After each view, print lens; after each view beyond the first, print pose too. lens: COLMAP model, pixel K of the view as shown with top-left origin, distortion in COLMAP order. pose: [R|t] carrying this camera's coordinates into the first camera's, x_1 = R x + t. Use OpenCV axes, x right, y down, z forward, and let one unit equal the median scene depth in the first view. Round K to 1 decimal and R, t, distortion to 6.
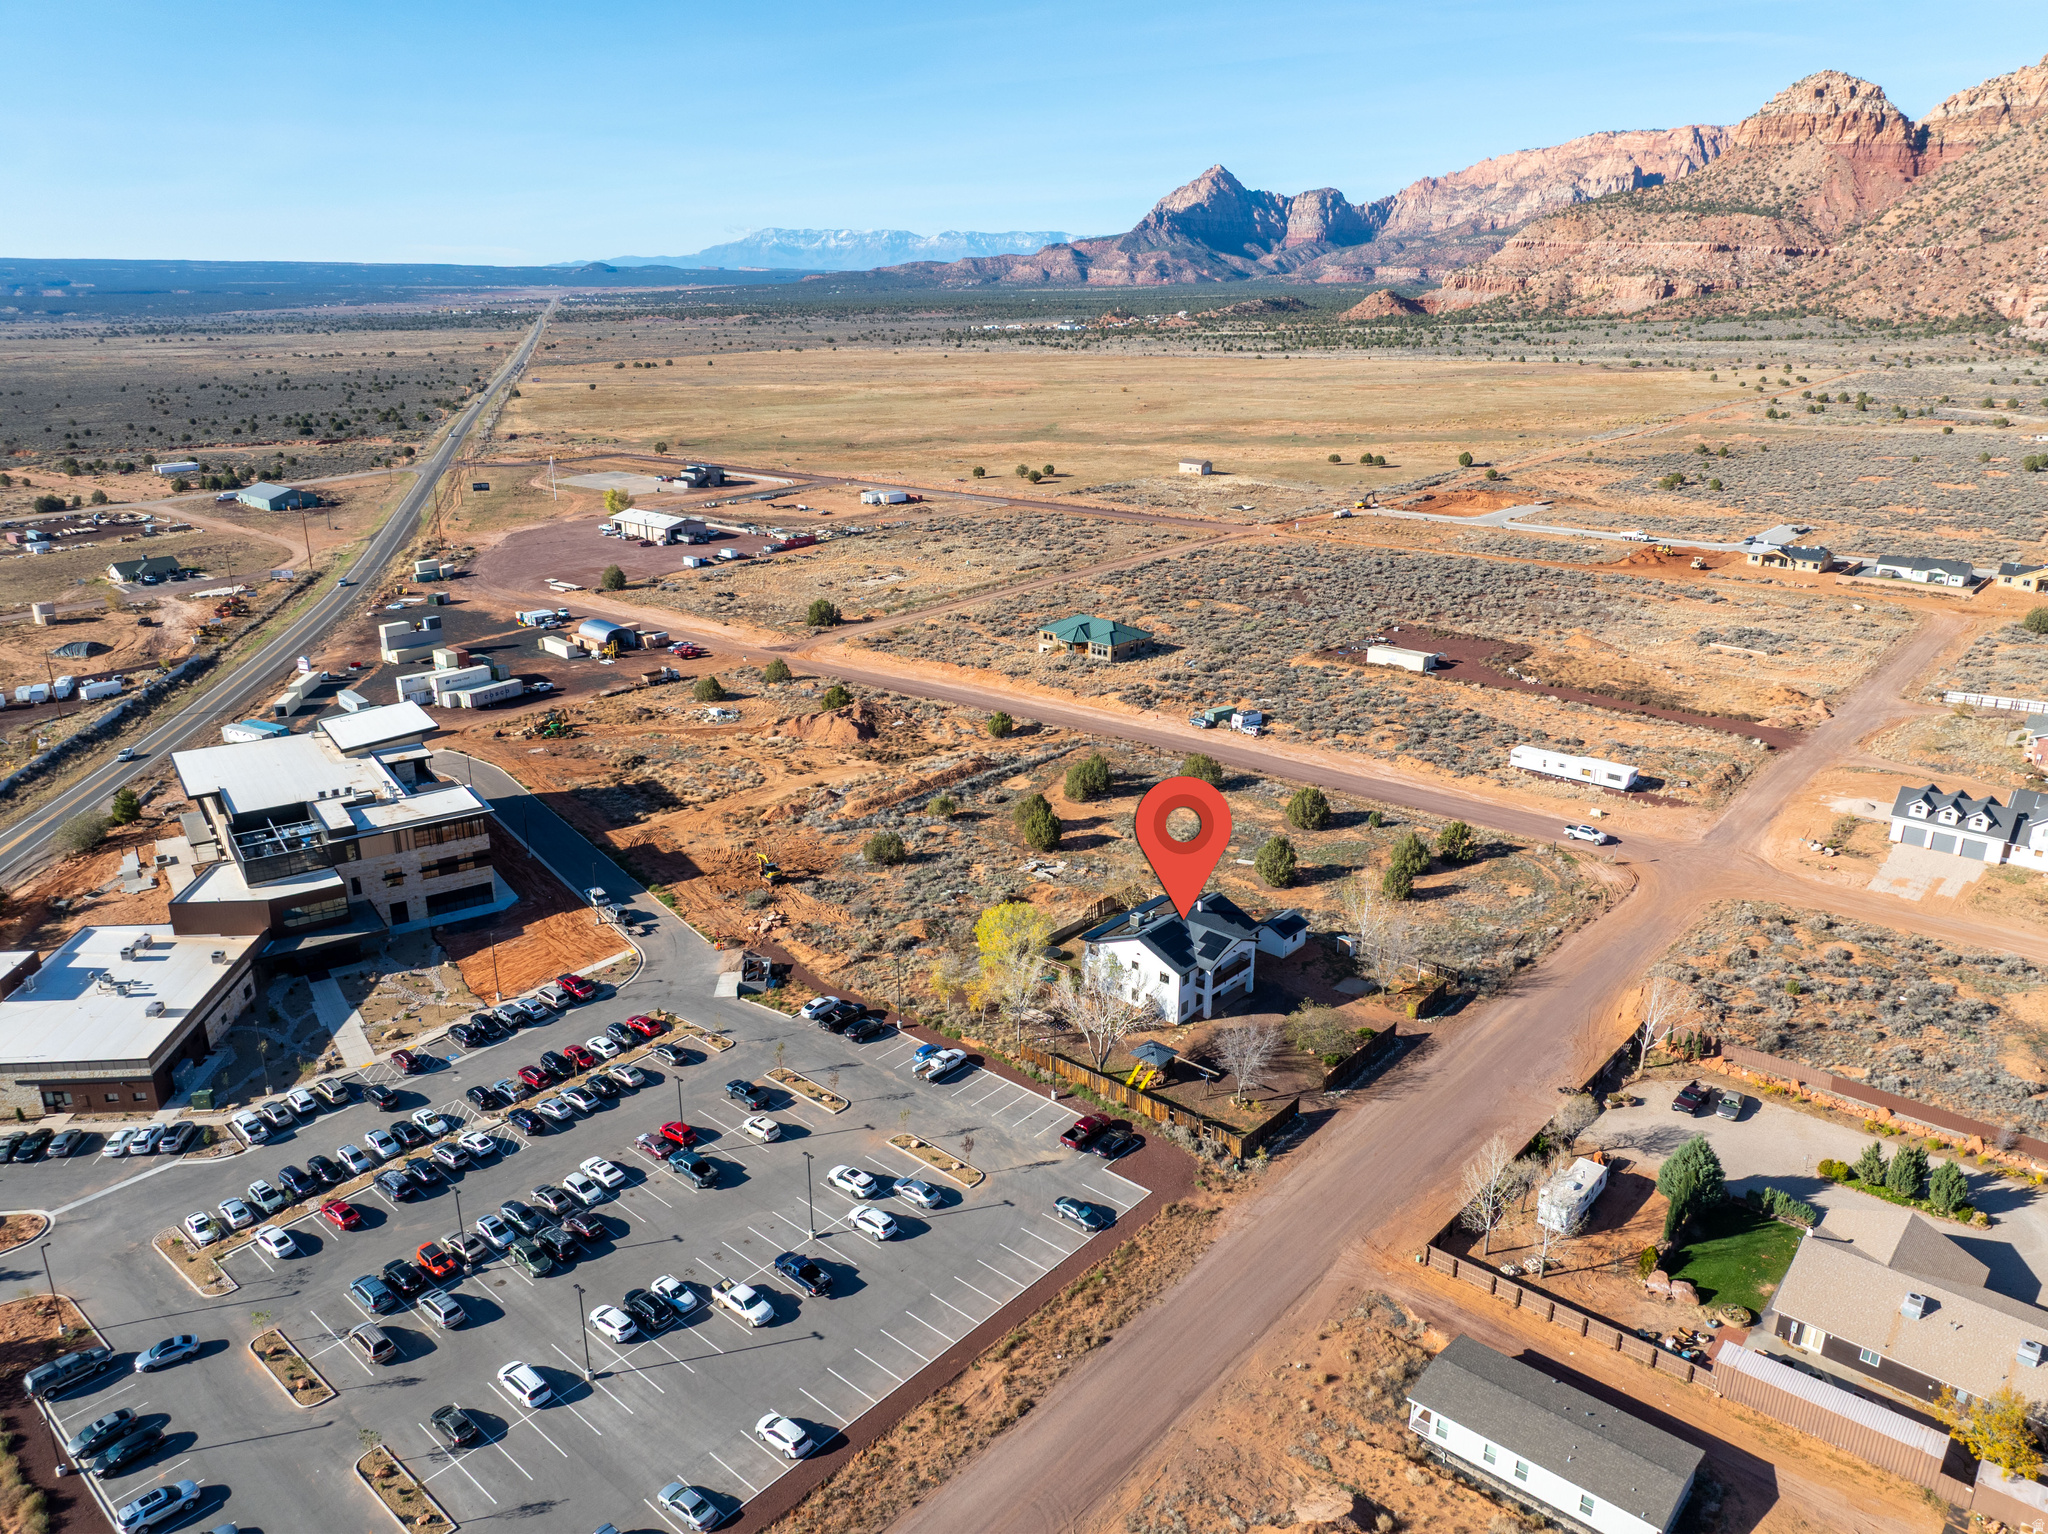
lens RADIAL K [[1441.3, 0, 1030.0], [0, 1441.3, 769.9], [0, 0, 1]] dist [-0.040021, 0.011106]
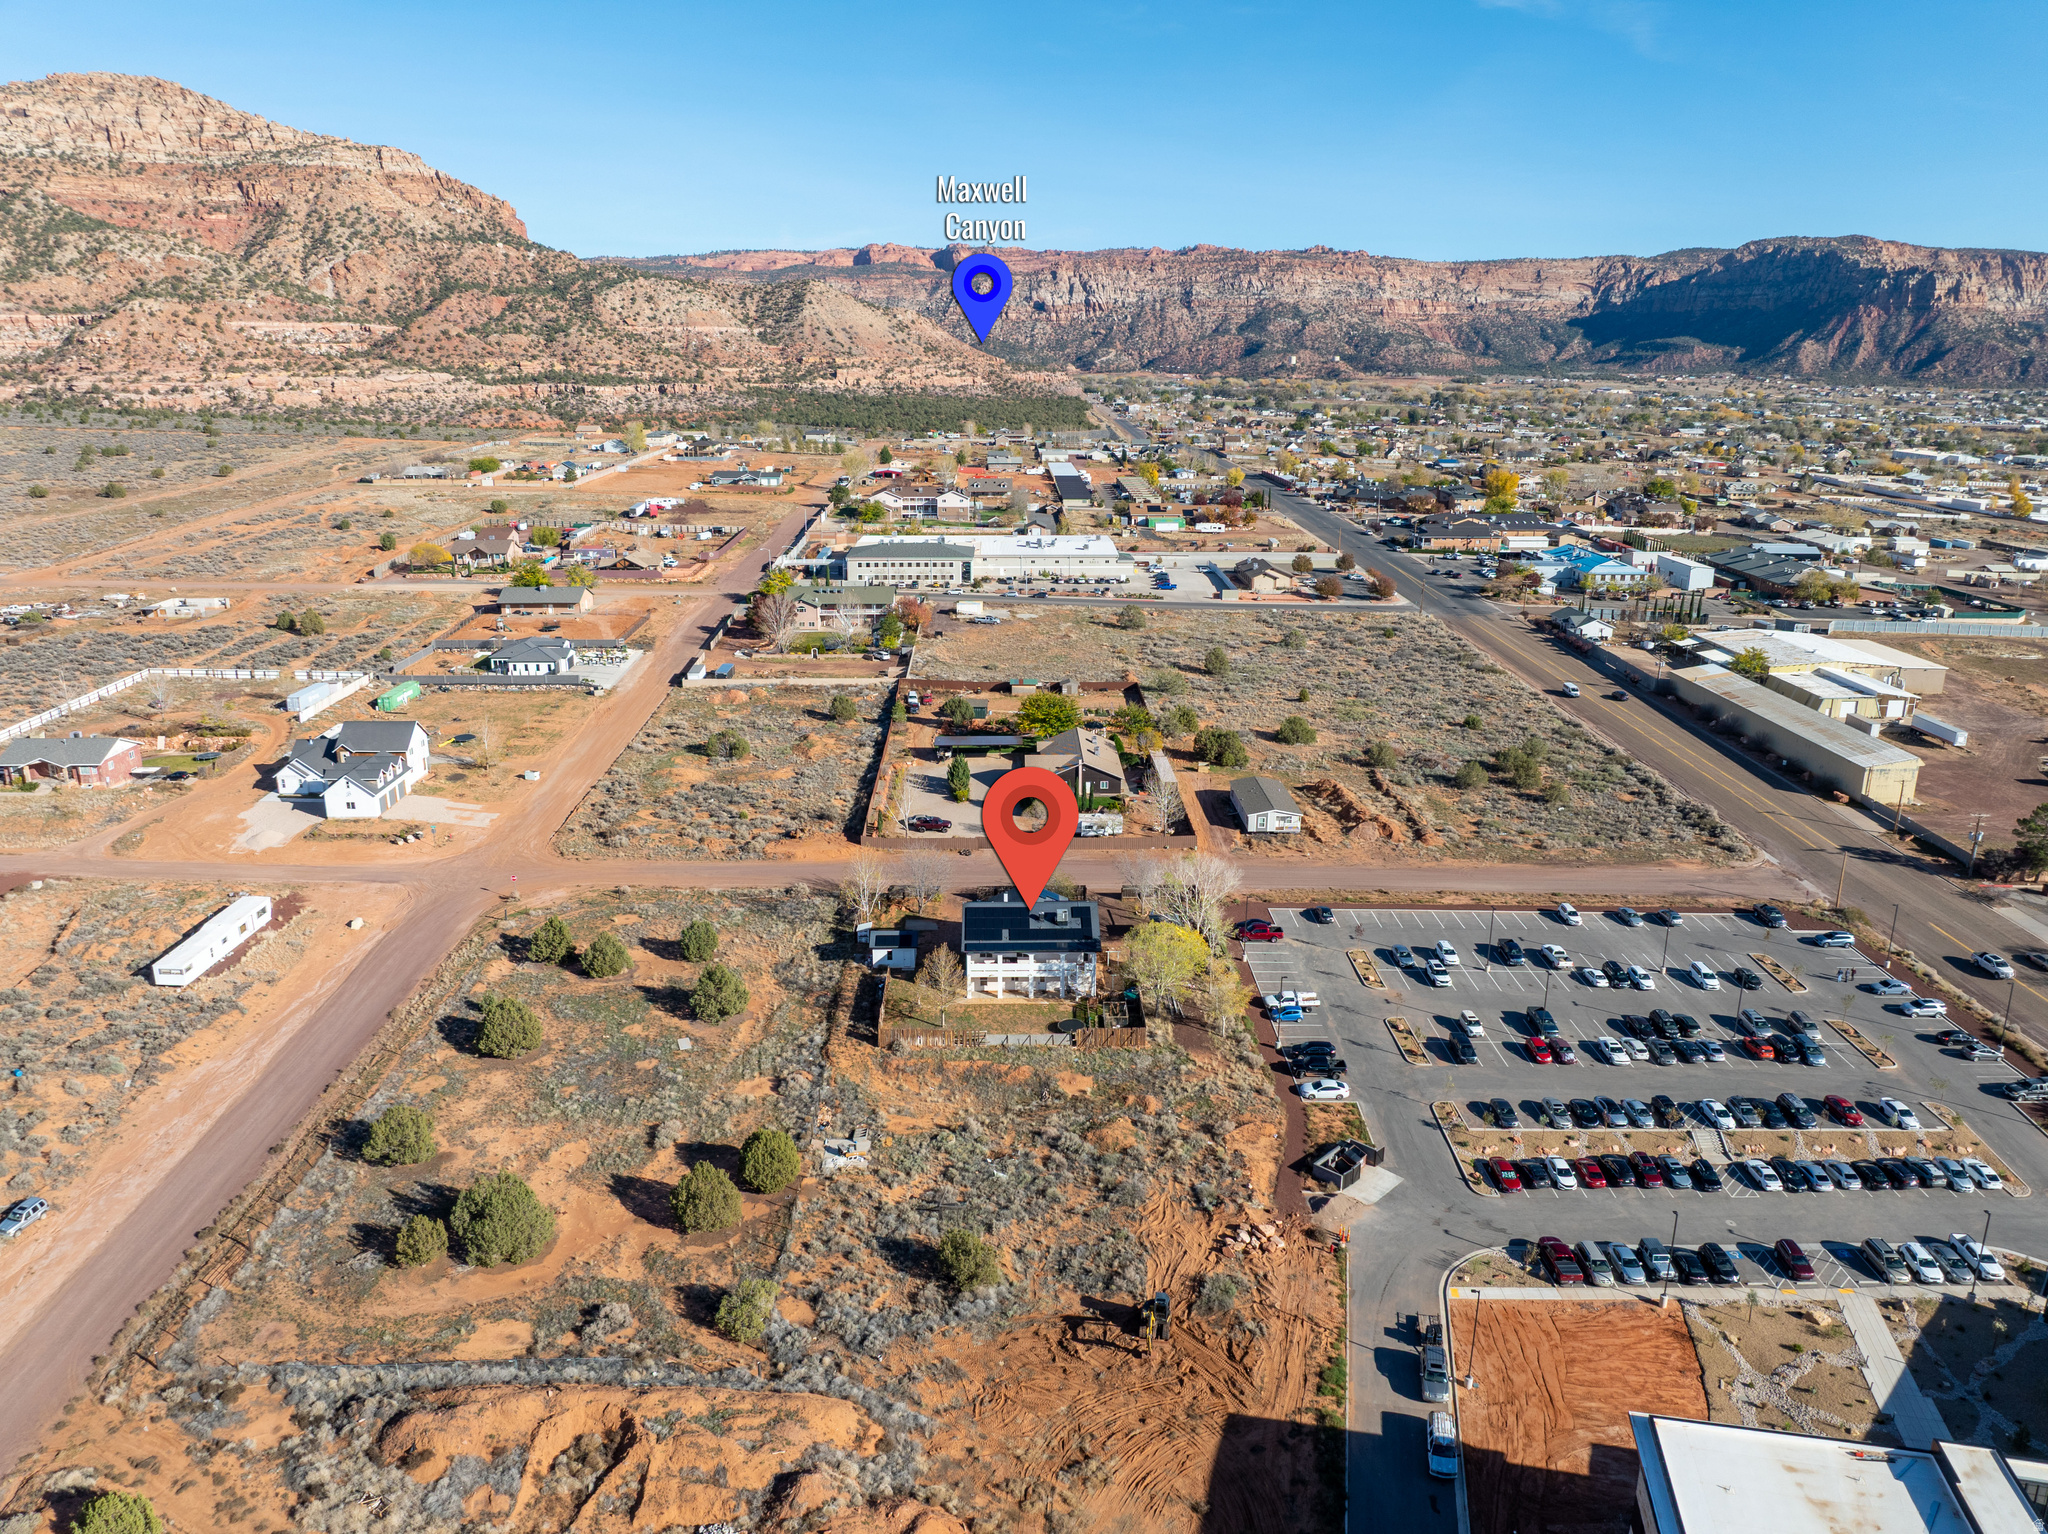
lens RADIAL K [[1441.4, 0, 1024.0], [0, 1441.4, 767.0], [0, 0, 1]] dist [-0.036533, 0.001416]
pose [[-0.676466, -0.216309, 0.703992, -0.349652], [0.237988, 0.840407, 0.486907, -0.283378], [-0.696962, 0.496918, -0.517028, 0.854150]]
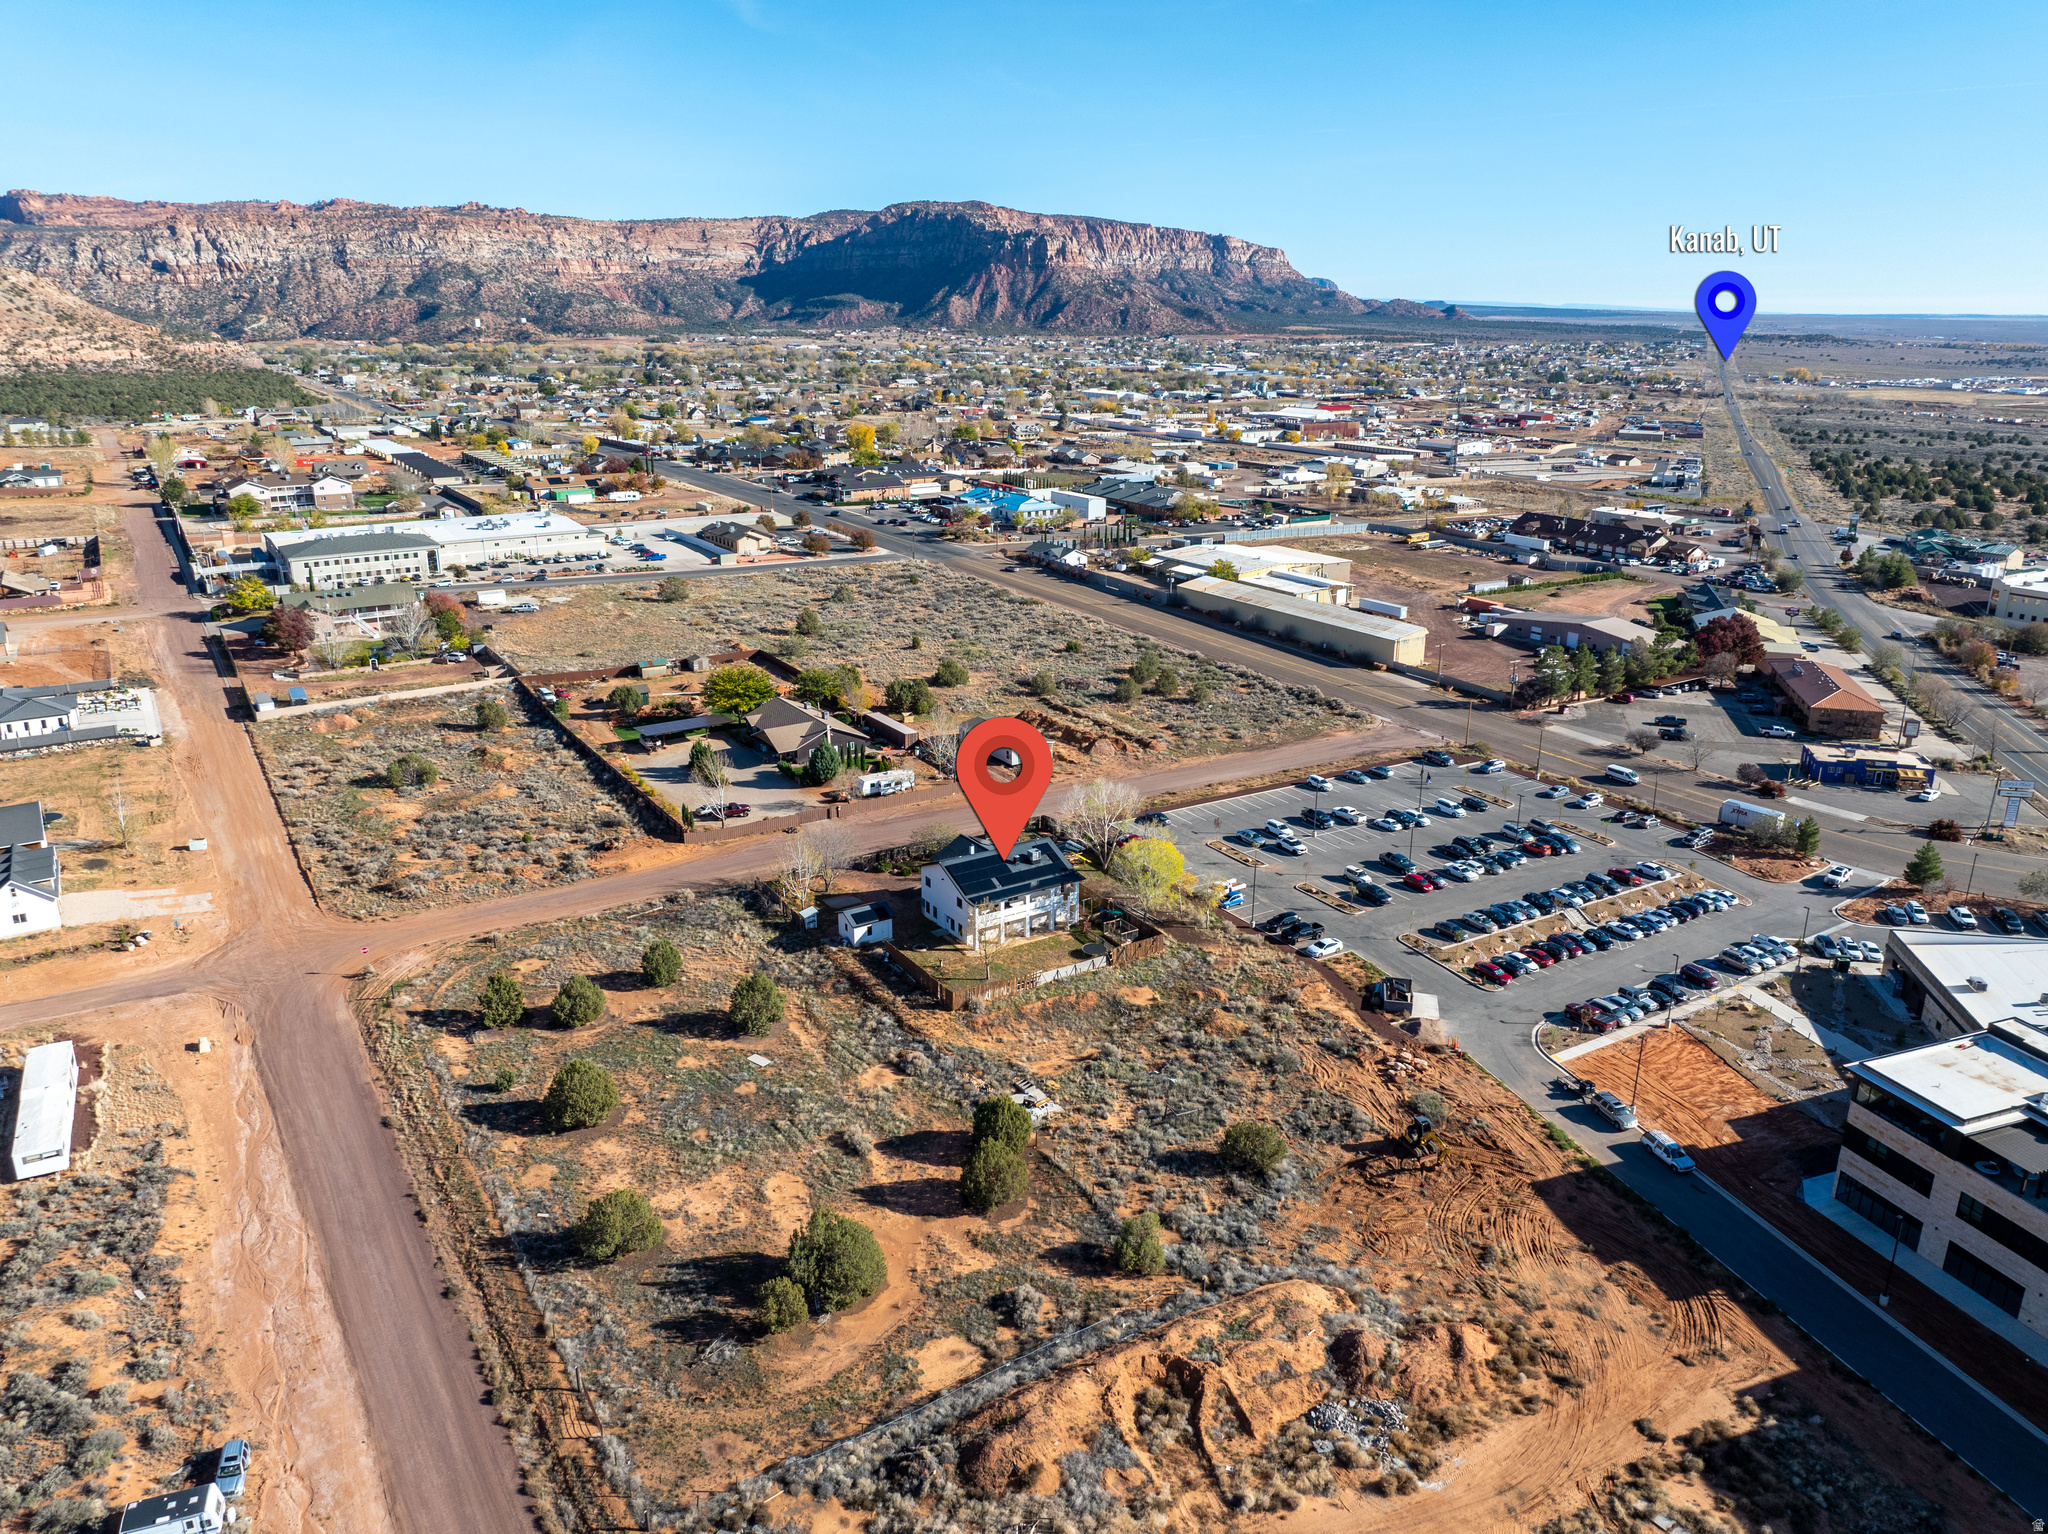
lens RADIAL K [[1441.3, 0, 1030.0], [0, 1441.3, 769.9], [0, 0, 1]] dist [-0.040021, 0.011106]
pose [[-0.962030, -0.092039, 0.256958, -0.111646], [0.082897, 0.798435, 0.596348, -0.341014], [-0.260052, 0.595005, -0.760488, 1.019797]]
